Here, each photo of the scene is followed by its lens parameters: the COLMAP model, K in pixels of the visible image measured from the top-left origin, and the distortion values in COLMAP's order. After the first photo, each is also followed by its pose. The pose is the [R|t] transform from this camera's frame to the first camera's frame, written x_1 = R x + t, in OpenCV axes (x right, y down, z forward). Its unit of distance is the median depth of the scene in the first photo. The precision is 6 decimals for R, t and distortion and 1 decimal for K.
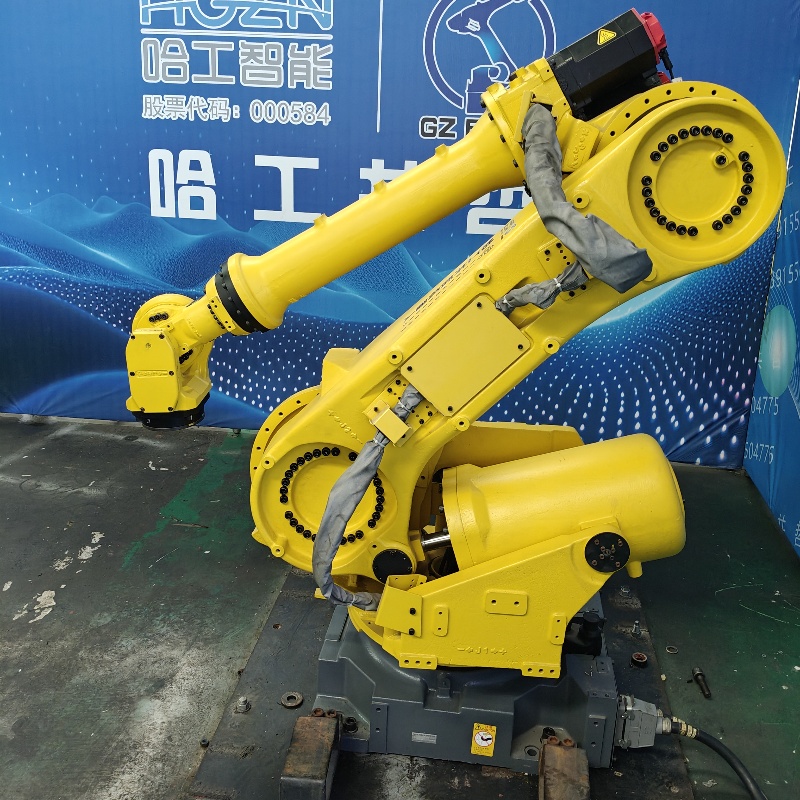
lens RADIAL K [[813.5, 0, 398.8], [0, 813.5, 359.4], [0, 0, 1]] dist [0.118885, -0.262396]
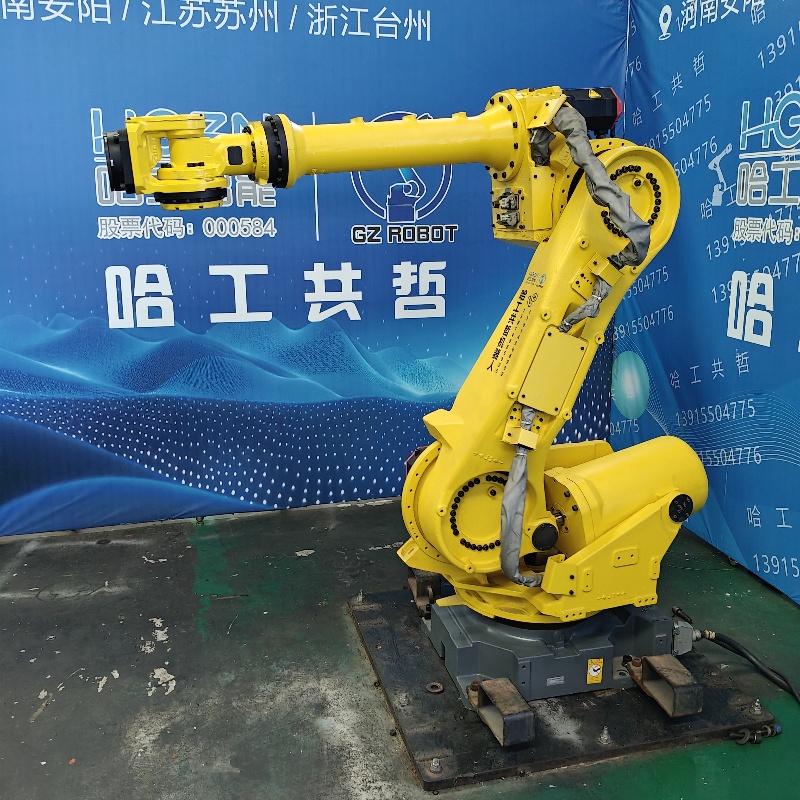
lens RADIAL K [[810.1, 0, 400.0], [0, 810.1, 400.0], [0, 0, 1]] dist [0.152382, -0.355924]
pose [[0.930842, -0.119720, 0.345254, -0.342766], [0.139730, 0.989620, -0.033569, 0.006292], [-0.337652, 0.079490, 0.937909, -0.122323]]
